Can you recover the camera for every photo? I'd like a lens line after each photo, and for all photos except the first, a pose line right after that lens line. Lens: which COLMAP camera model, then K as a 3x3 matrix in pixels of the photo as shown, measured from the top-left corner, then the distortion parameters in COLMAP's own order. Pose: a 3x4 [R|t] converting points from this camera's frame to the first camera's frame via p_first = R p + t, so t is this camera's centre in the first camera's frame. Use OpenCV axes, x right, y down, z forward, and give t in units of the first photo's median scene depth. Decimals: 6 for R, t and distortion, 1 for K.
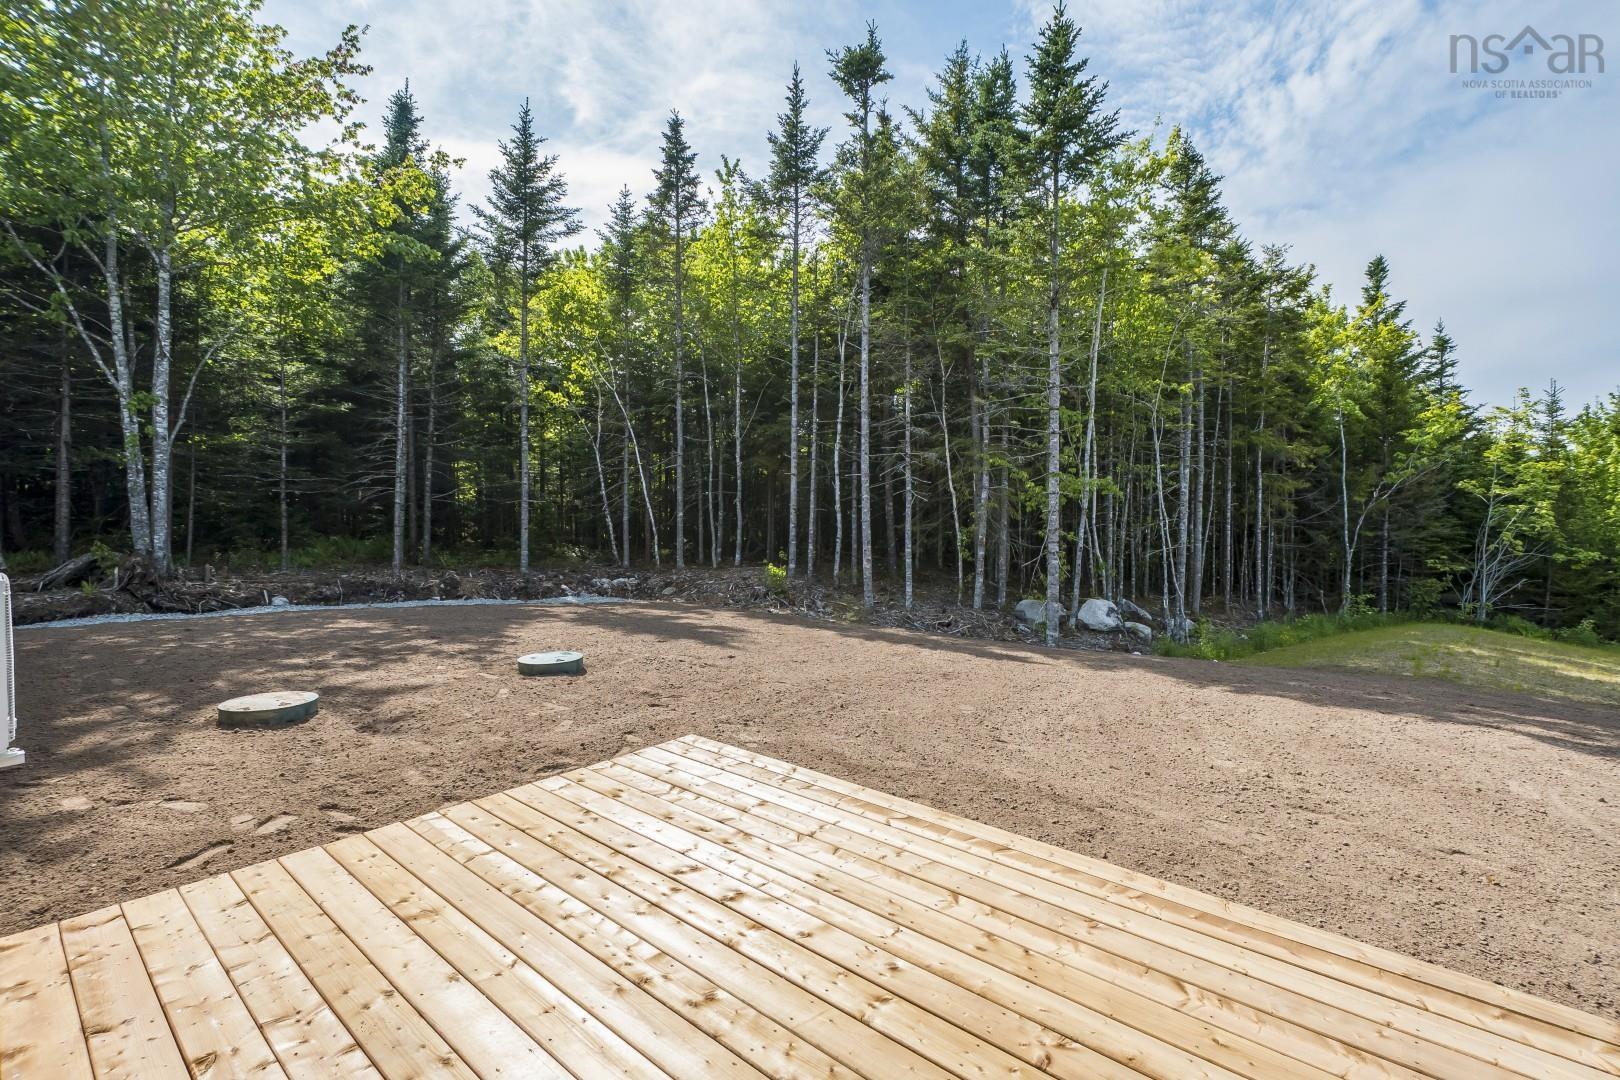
lens RADIAL K [[726.8, 0, 841.0], [0, 726.8, 529.8], [0, 0, 1]] dist [0.004508, -0.006294]
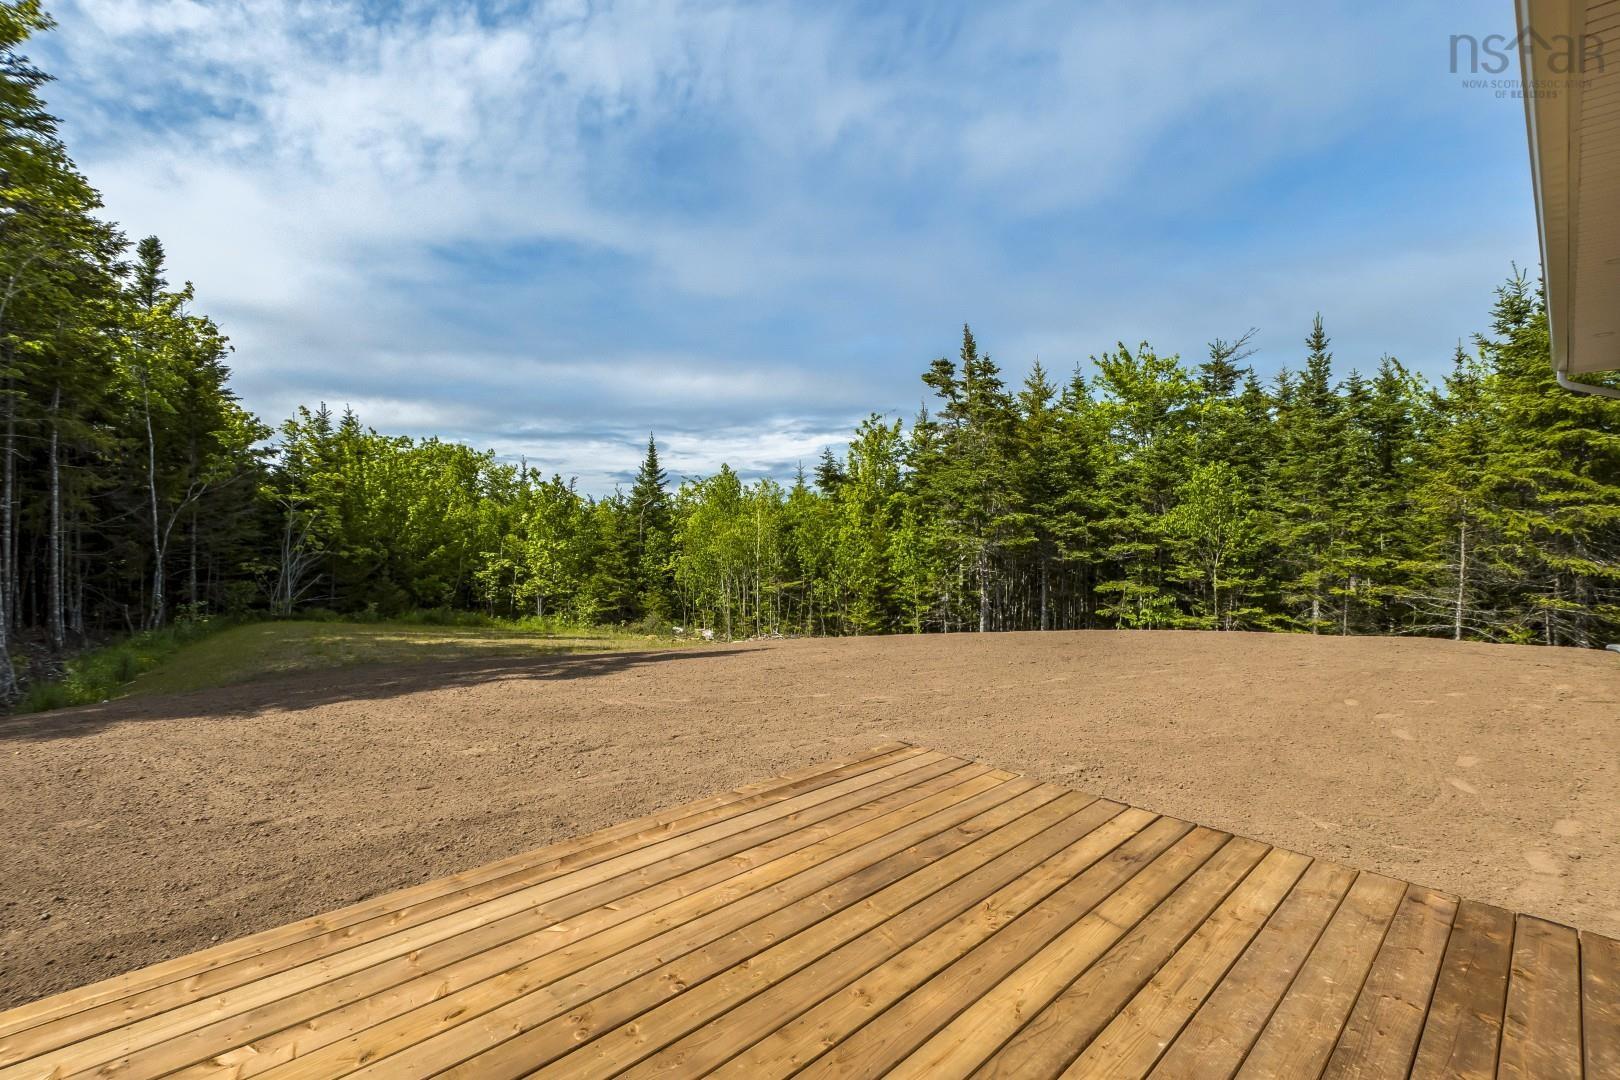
lens RADIAL K [[726.8, 0, 819.0], [0, 726.8, 526.4], [0, 0, 1]] dist [0.004508, -0.006294]
pose [[0.110847, -0.004996, 0.993825, -0.115149], [0.013204, 0.999907, 0.003554, -0.001457], [-0.993750, 0.012729, 0.110903, 0.089439]]
